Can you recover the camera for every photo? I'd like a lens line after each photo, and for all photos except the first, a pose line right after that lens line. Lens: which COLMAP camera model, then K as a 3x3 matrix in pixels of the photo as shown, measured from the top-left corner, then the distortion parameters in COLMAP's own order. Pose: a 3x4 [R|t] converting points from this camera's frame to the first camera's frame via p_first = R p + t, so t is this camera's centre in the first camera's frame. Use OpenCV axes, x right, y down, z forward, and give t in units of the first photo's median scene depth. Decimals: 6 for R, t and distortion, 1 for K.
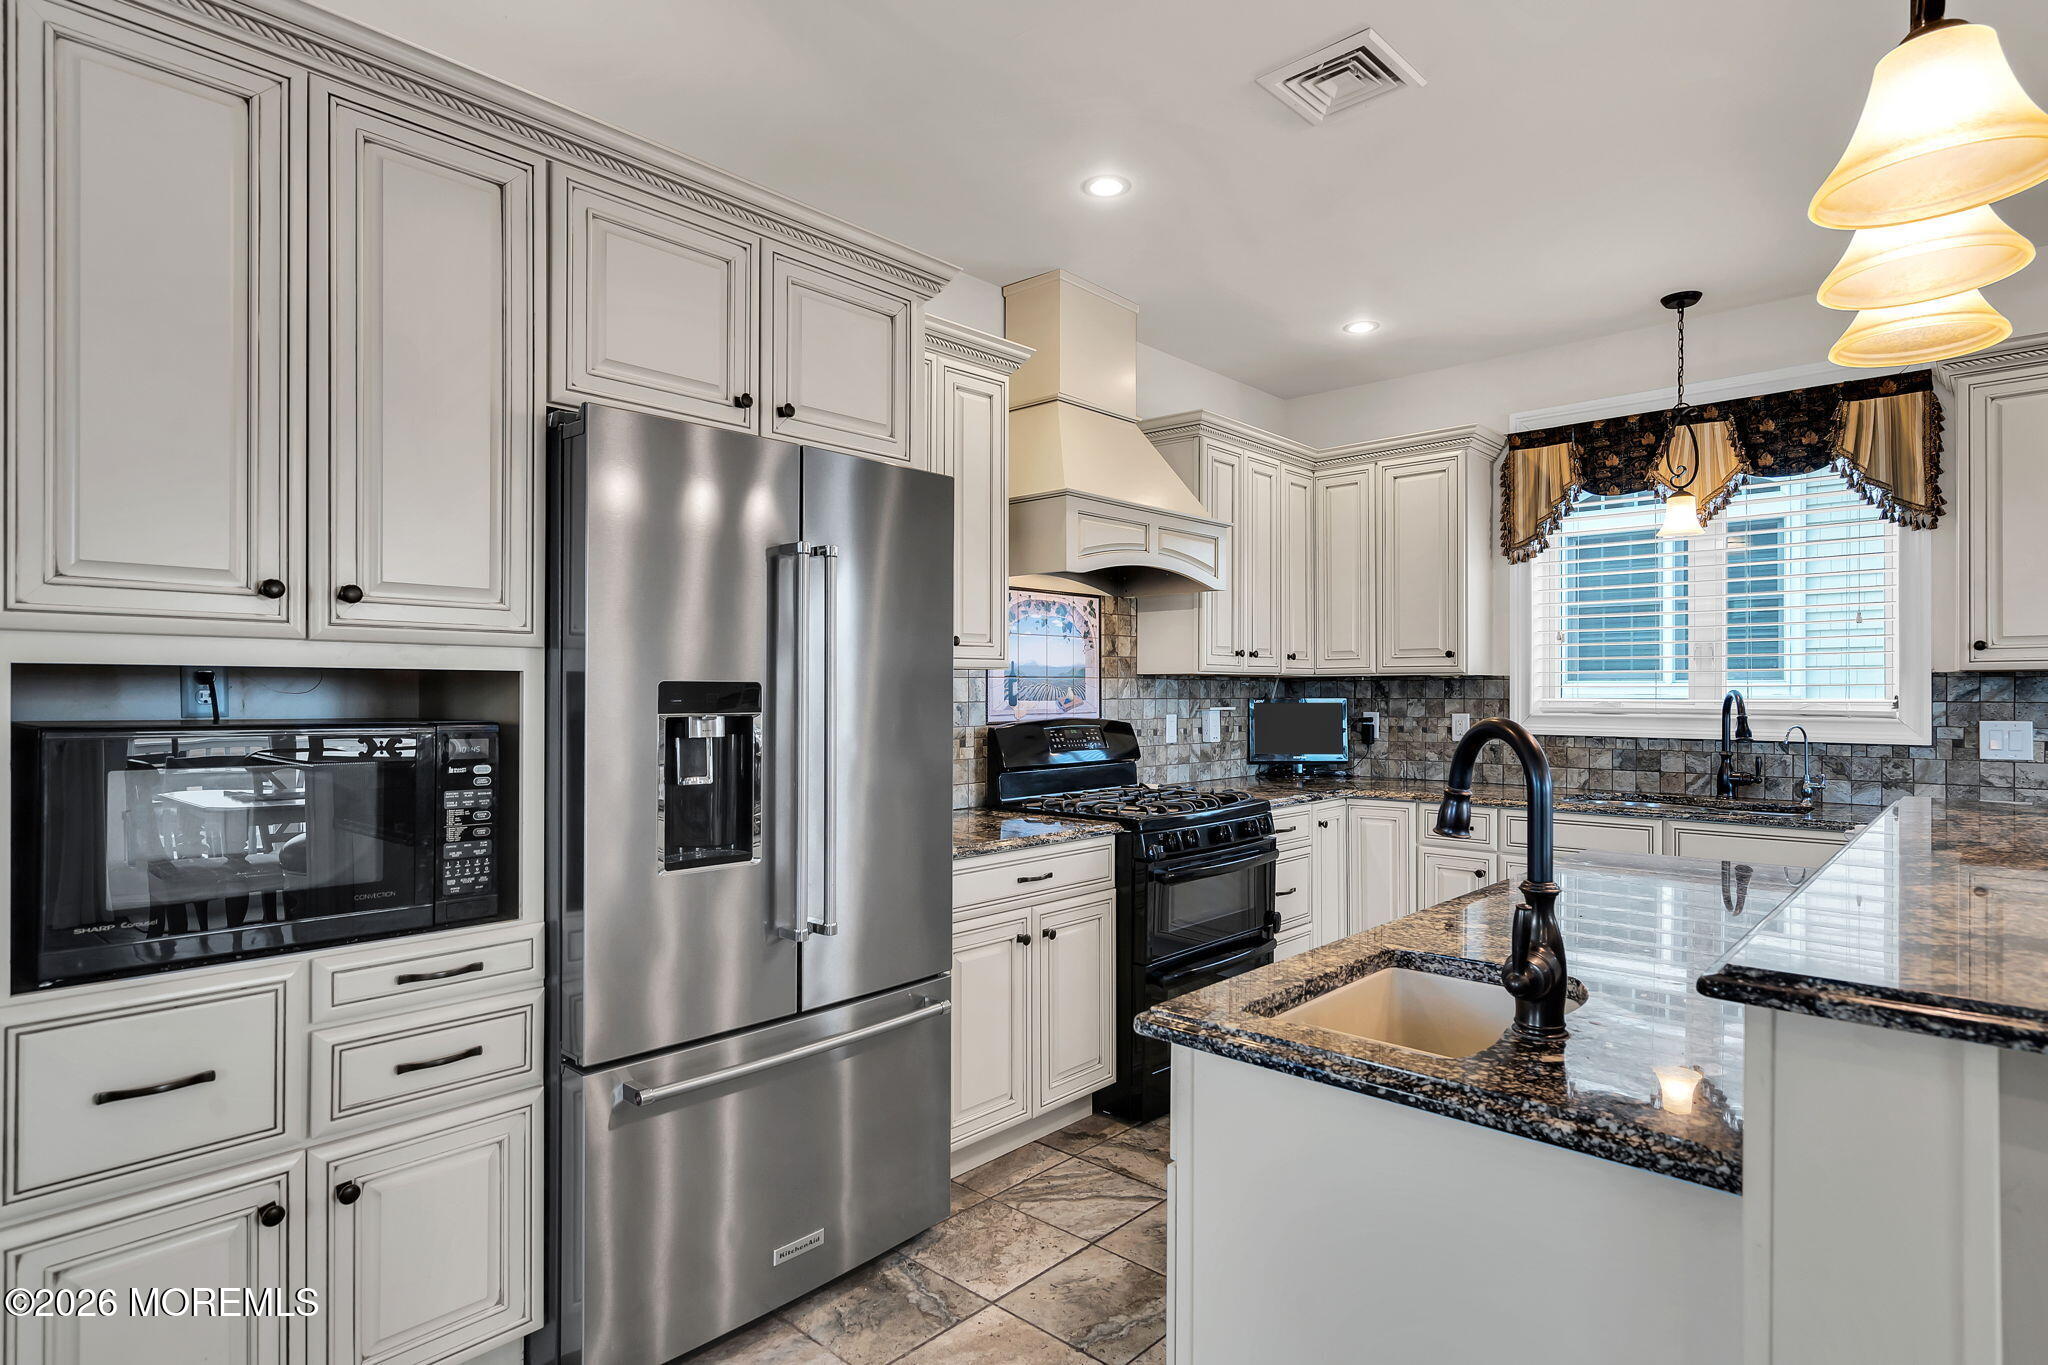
lens RADIAL K [[1085.1, 0, 1025.7], [0, 1085.1, 700.2], [0, 0, 1]] dist [0.002783, 0.001062]
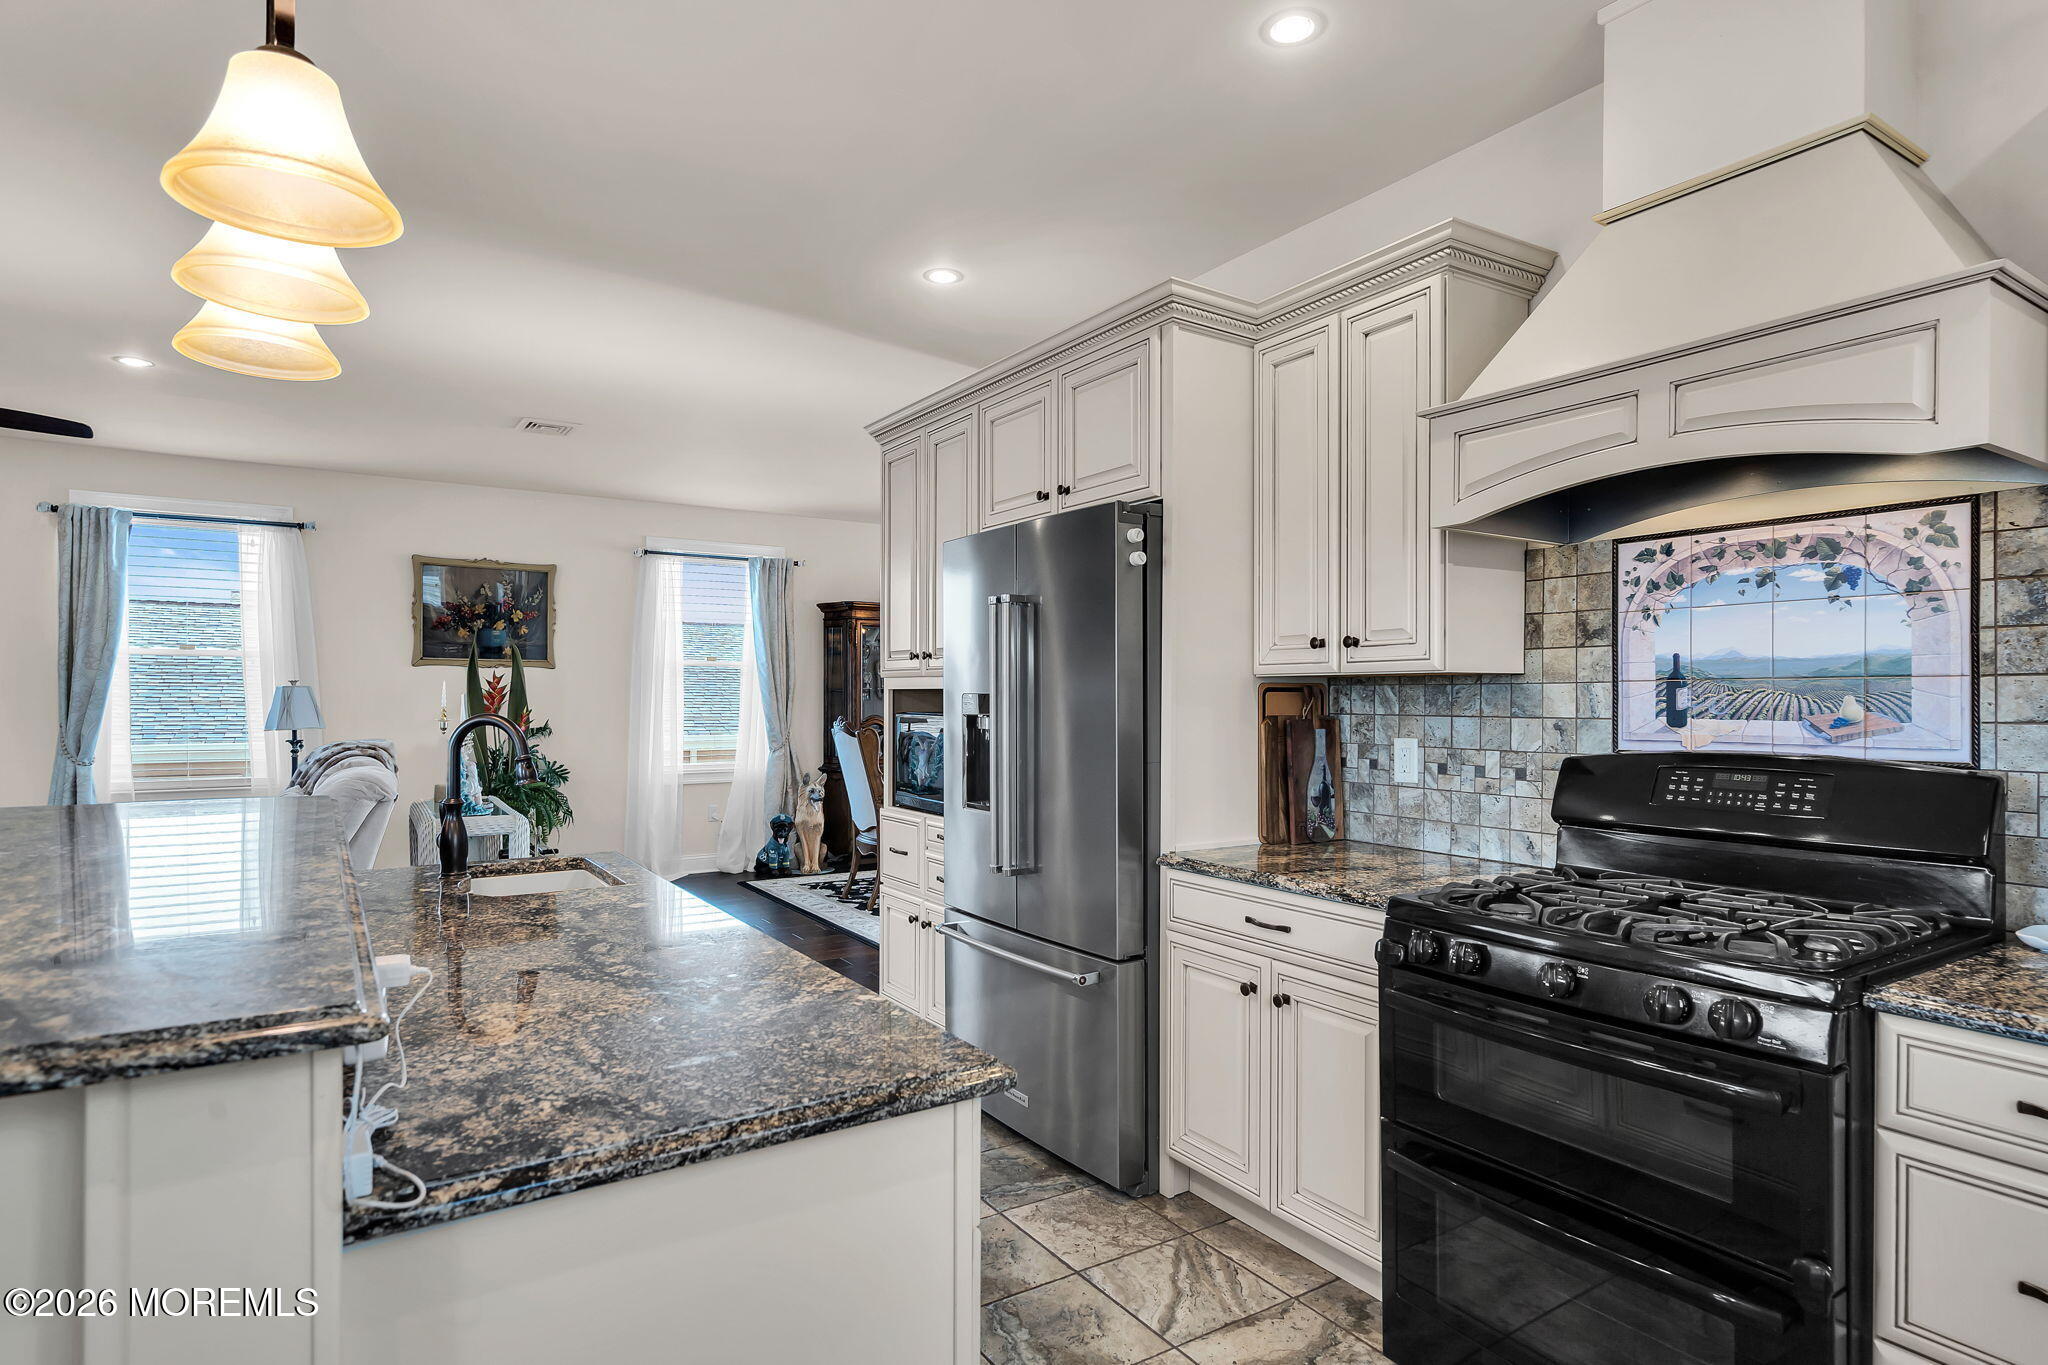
lens RADIAL K [[1085.1, 0, 1025.7], [0, 1085.1, 700.2], [0, 0, 1]] dist [0.002783, 0.001062]
pose [[-0.252871, 0.004236, -0.967491, 0.659942], [-0.008532, 0.999942, 0.006608, -0.010451], [0.967462, 0.009925, -0.252820, 0.783748]]
